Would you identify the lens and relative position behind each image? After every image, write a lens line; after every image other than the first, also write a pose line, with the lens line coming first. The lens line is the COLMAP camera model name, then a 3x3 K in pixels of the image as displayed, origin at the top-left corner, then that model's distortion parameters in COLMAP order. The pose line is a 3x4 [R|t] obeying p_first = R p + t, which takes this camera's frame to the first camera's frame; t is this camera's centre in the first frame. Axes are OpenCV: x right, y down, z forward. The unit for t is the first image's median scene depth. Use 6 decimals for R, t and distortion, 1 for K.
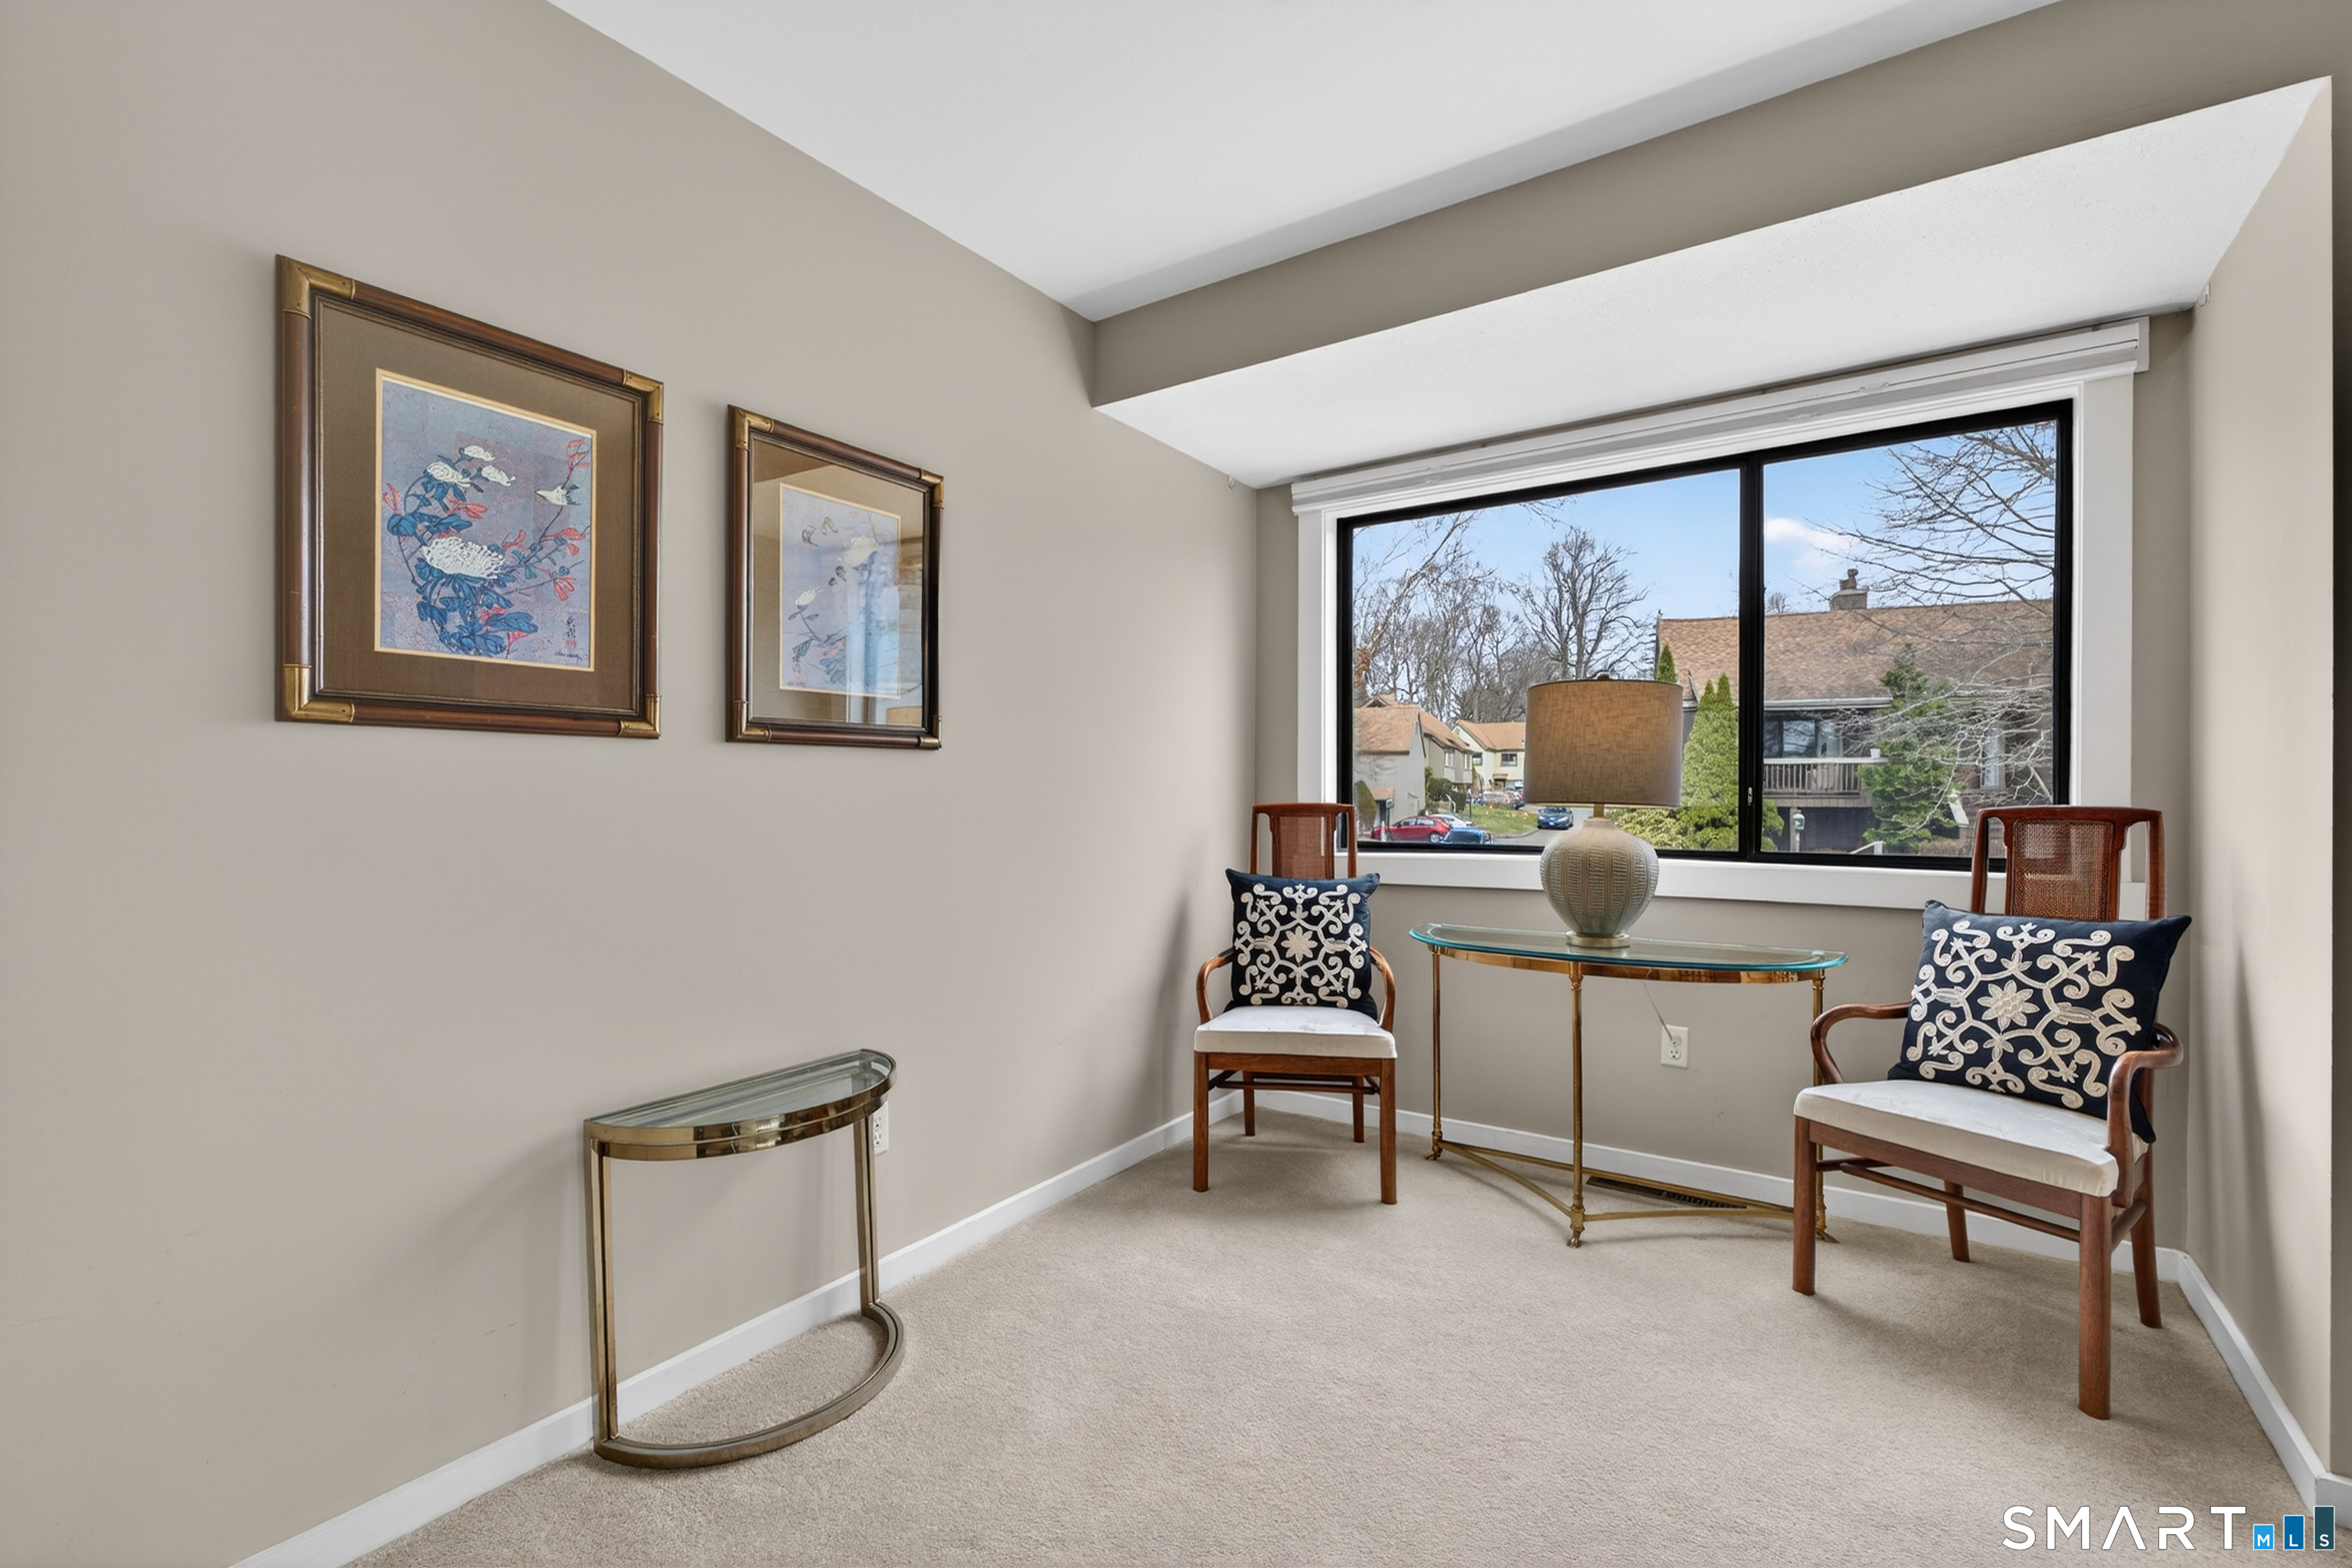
lens RADIAL K [[1034.2, 0, 1171.5], [0, 1034.2, 801.4], [0, 0, 1]] dist [0.003107, -0.002219]
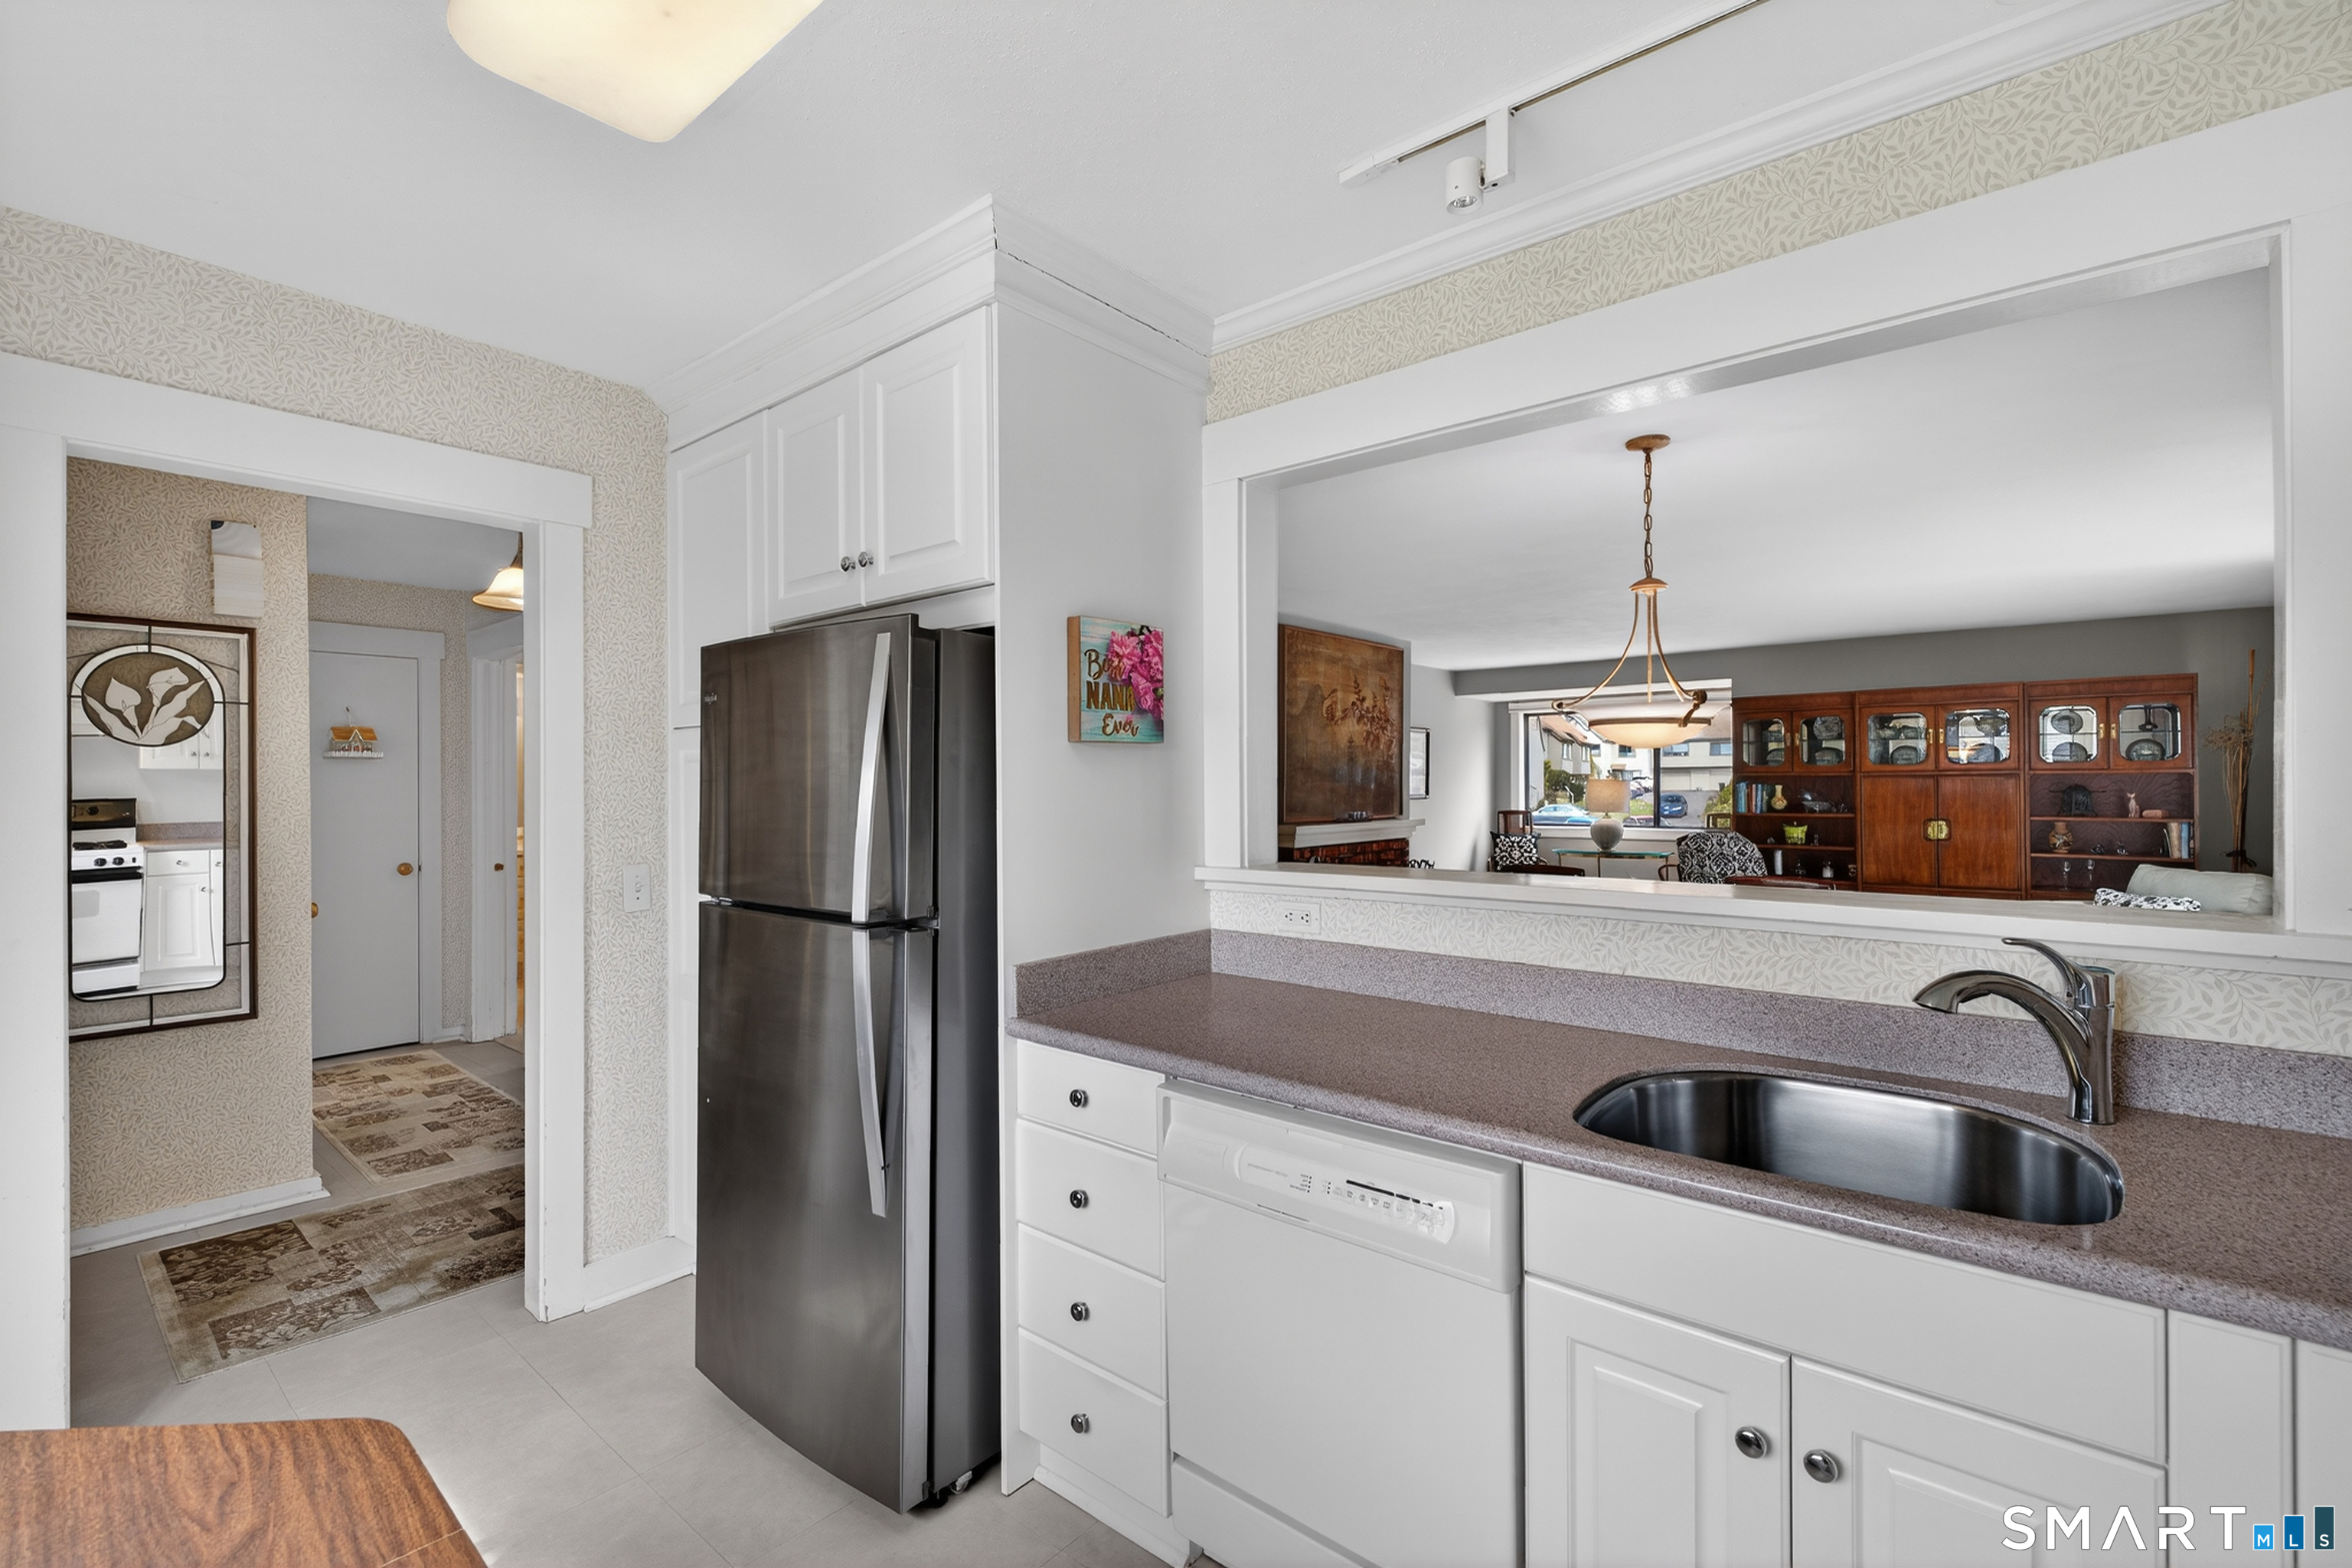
lens RADIAL K [[1034.2, 0, 1164.0], [0, 1034.2, 782.6], [0, 0, 1]] dist [0.003107, -0.002219]
pose [[0.993962, -0.002383, -0.109697, -0.814600], [0.001579, 0.999971, -0.007419, -0.084278], [0.109711, 0.007201, 0.993937, -3.099524]]
